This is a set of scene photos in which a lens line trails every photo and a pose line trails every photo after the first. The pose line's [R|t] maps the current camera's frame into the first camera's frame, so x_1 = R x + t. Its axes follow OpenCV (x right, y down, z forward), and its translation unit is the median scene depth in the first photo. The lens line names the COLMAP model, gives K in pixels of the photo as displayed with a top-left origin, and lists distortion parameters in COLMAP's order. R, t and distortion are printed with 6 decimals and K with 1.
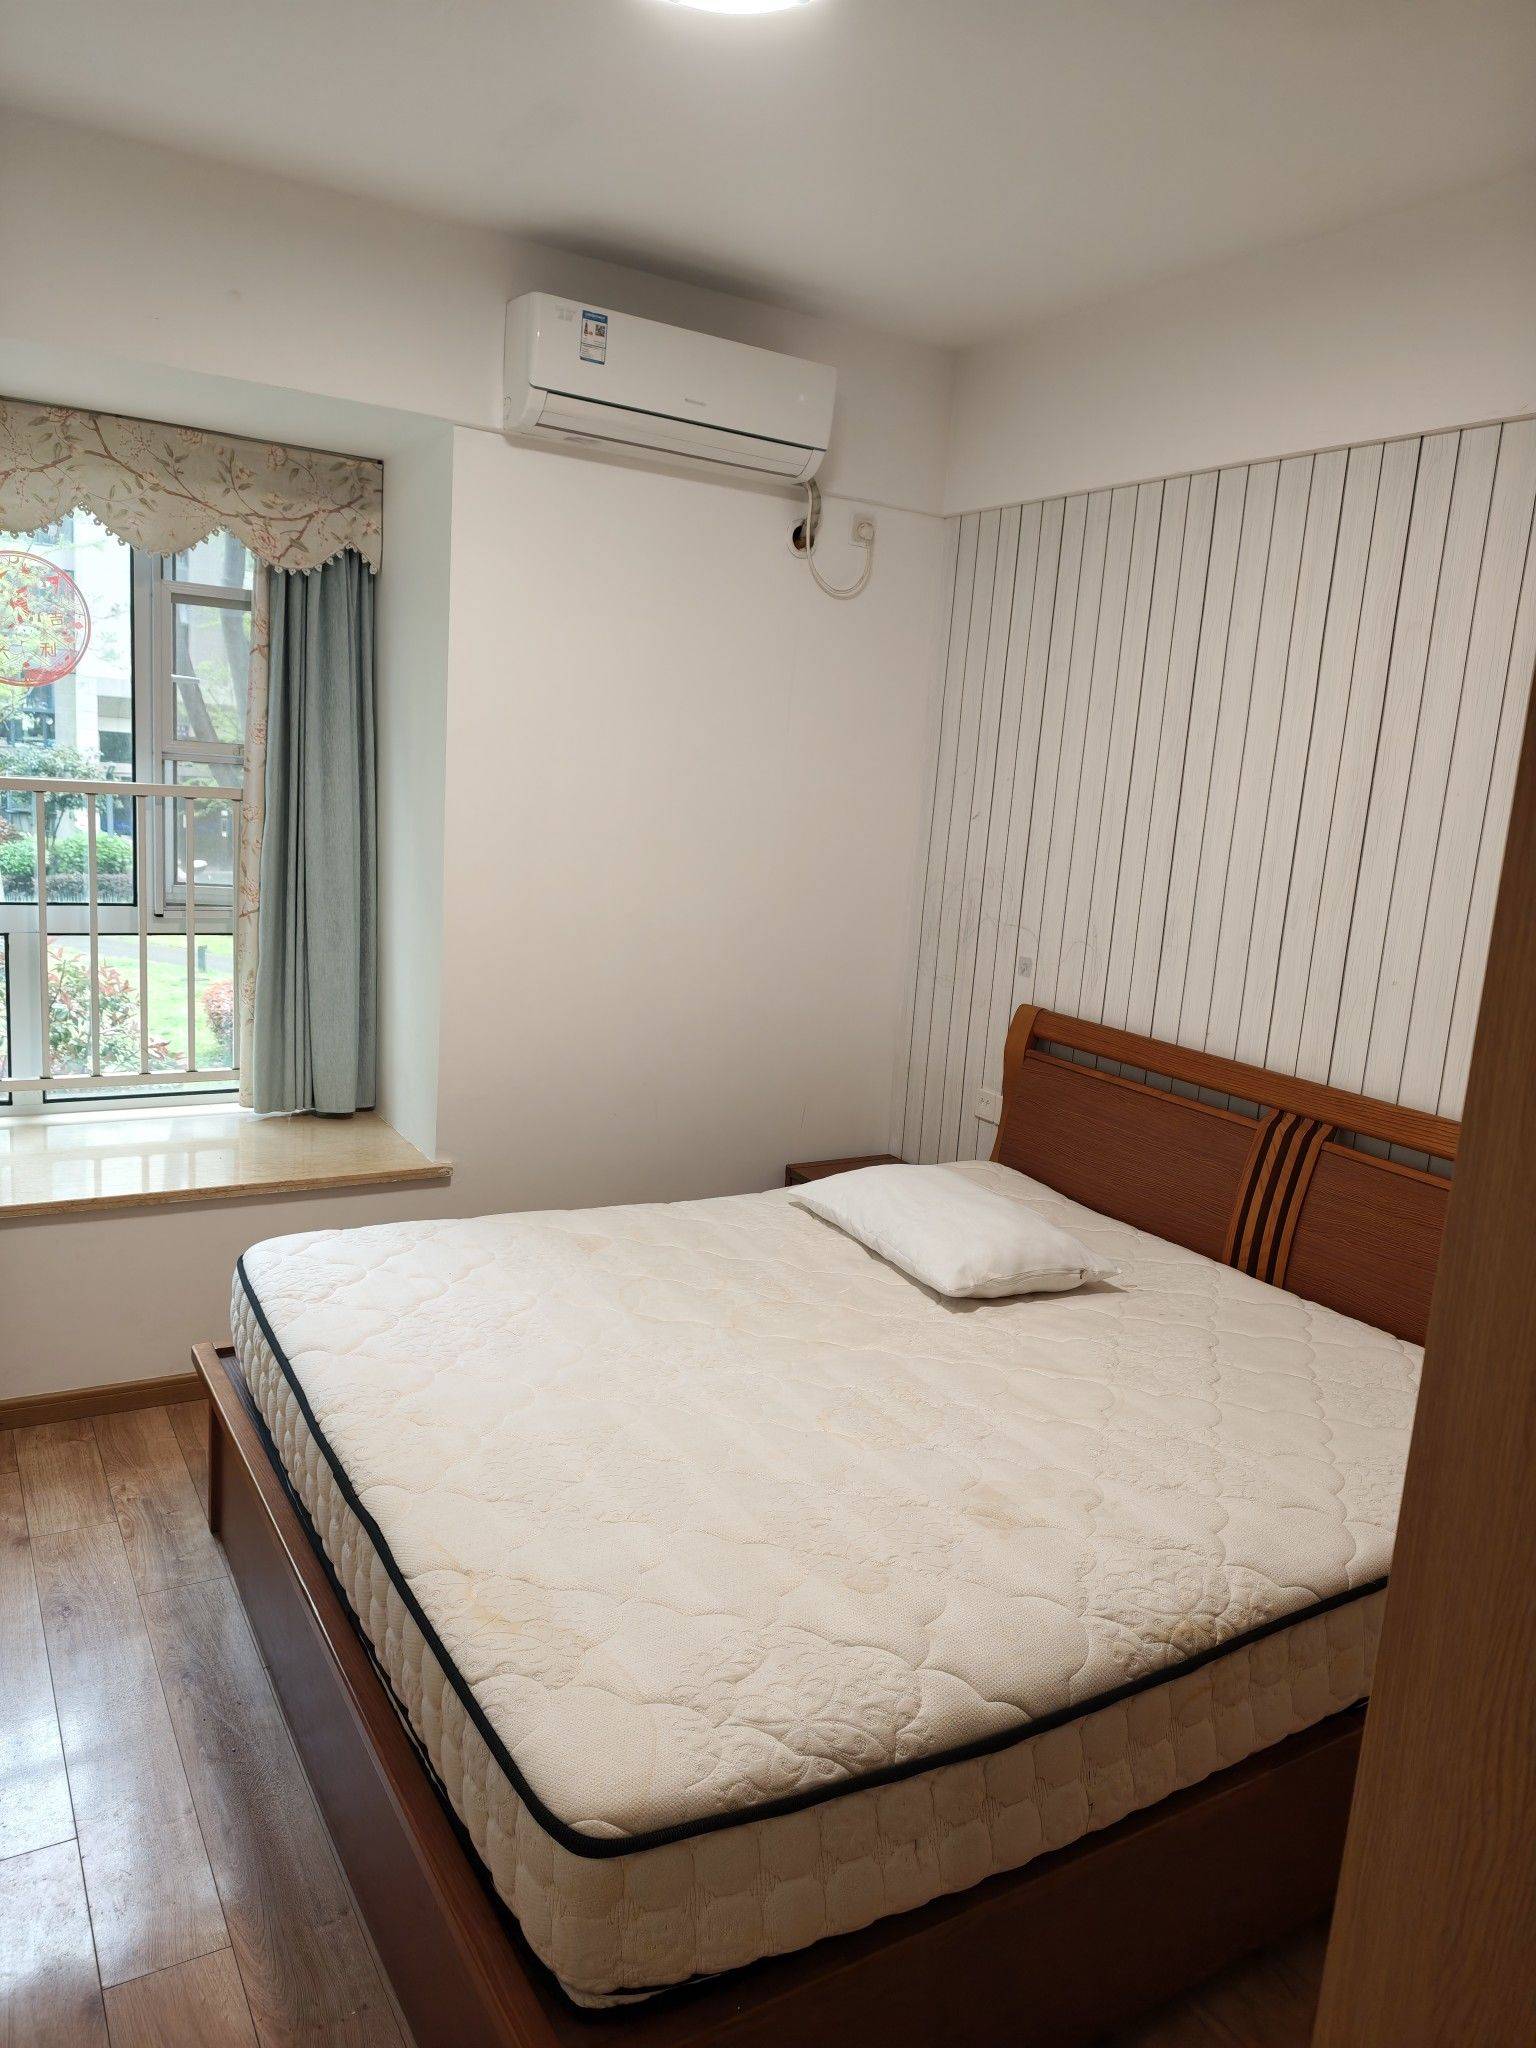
lens RADIAL K [[1439.9, 0, 770.5], [0, 1439.9, 1003.5], [0, 0, 1]] dist [0.033273, -0.008704]
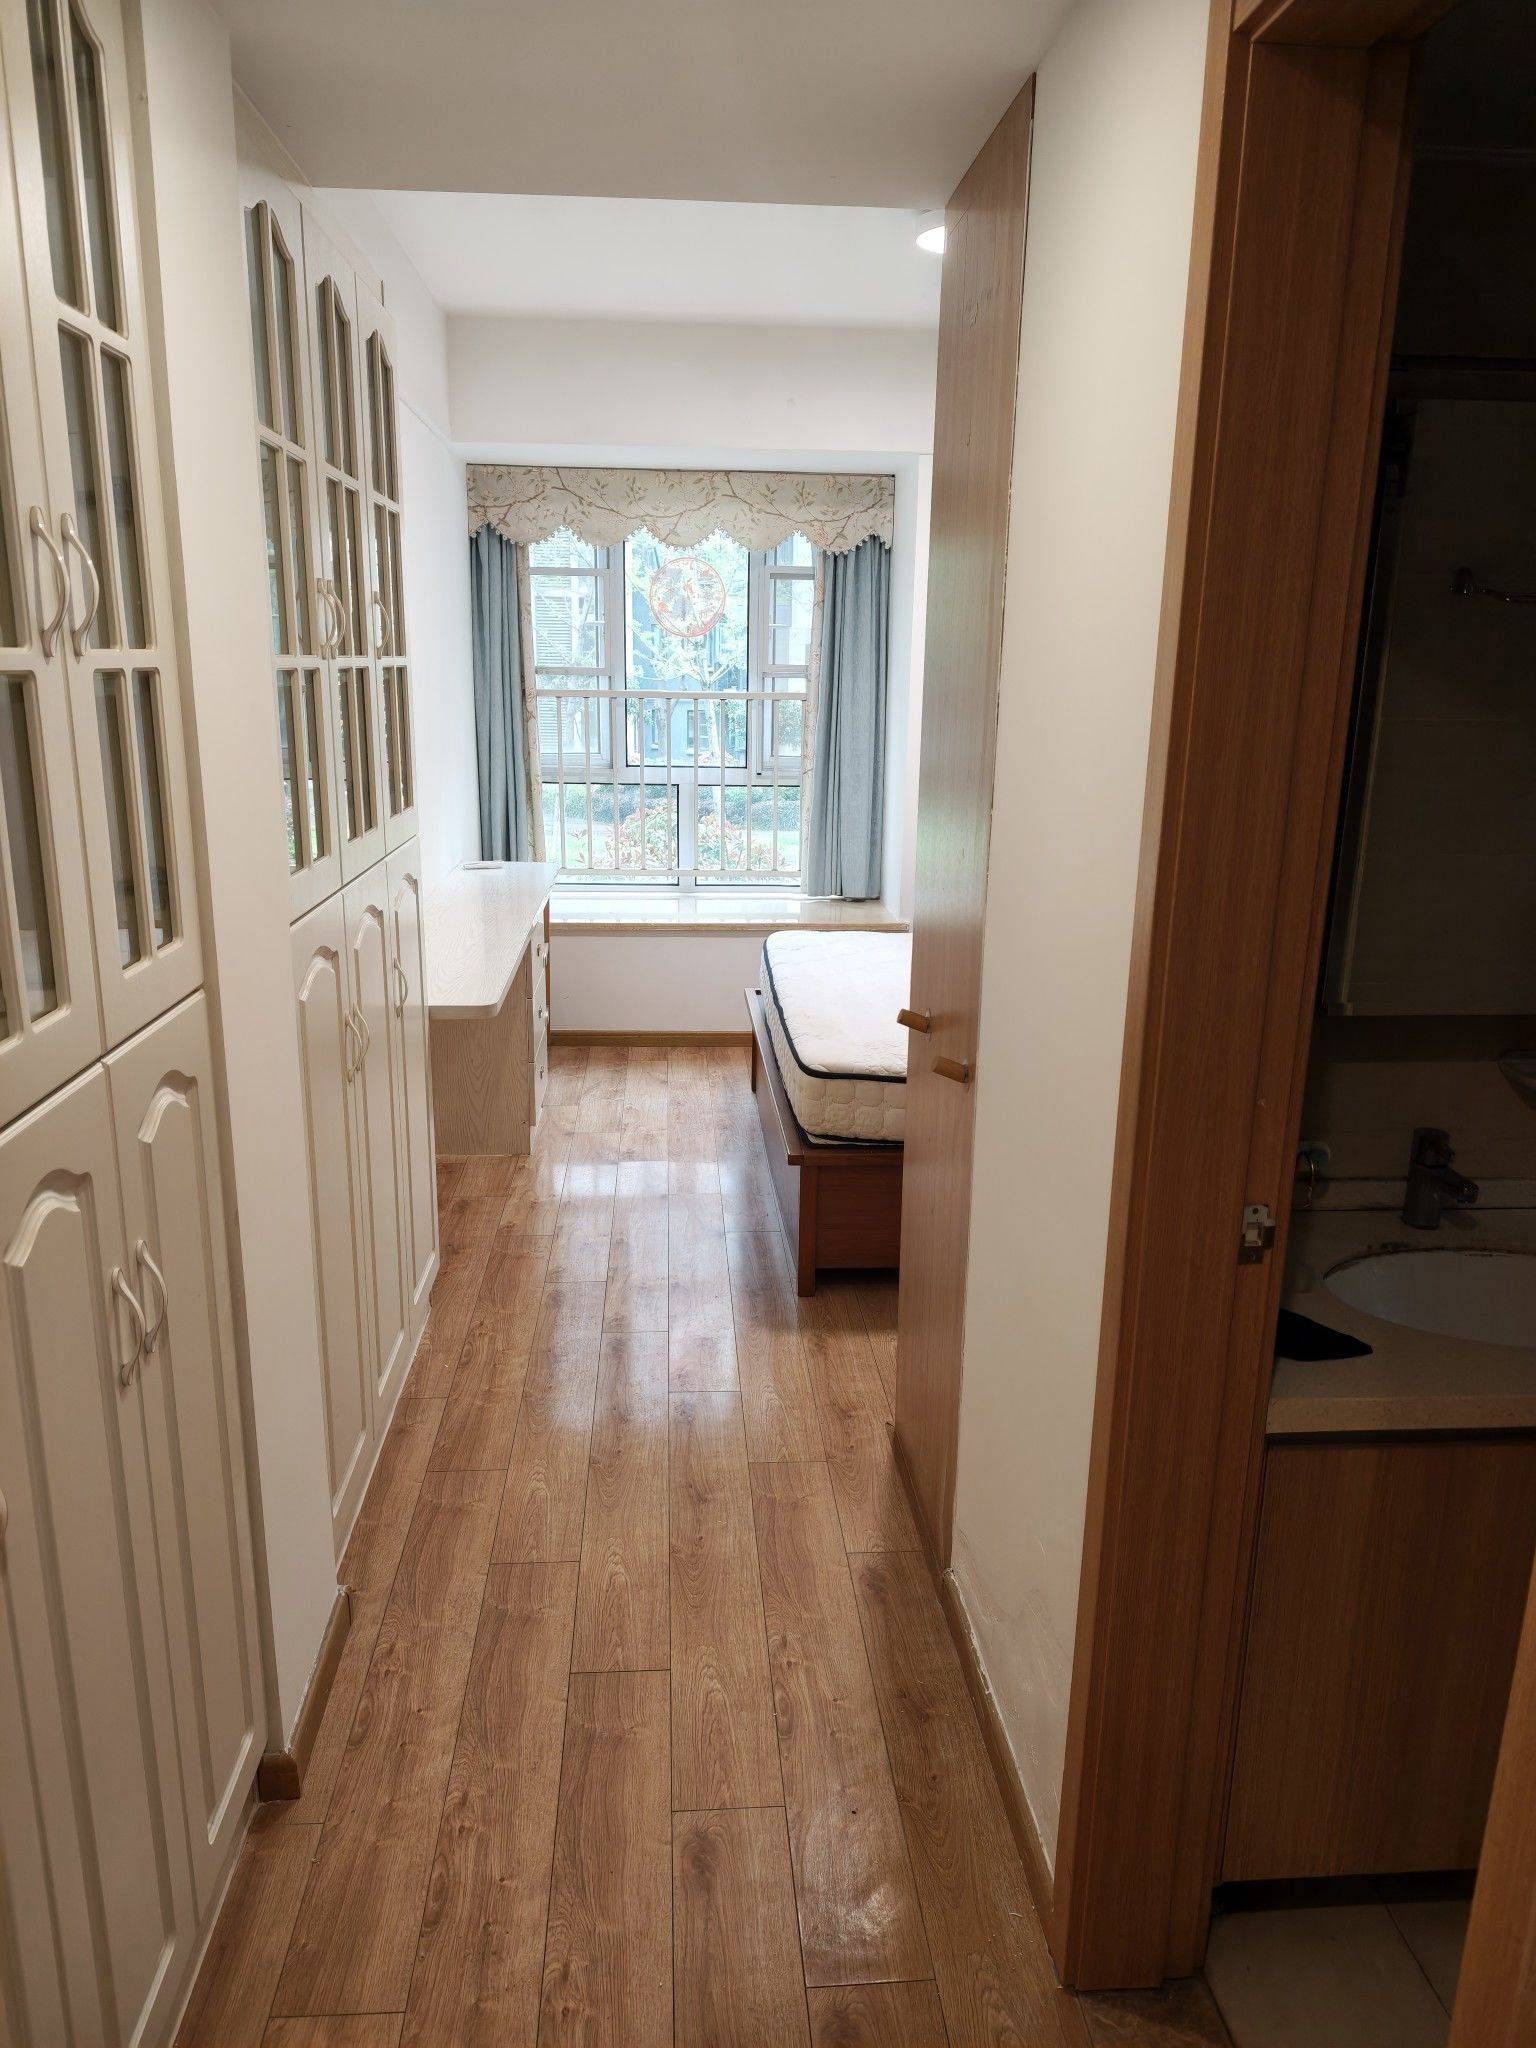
lens RADIAL K [[1439.9, 0, 773.0], [0, 1439.9, 1043.4], [0, 0, 1]] dist [0.033273, -0.008704]
pose [[0.893539, 0.062933, -0.444553, 0.351972], [-0.032873, 0.996640, 0.075014, 0.125527], [0.447781, -0.052414, 0.892606, -0.489695]]
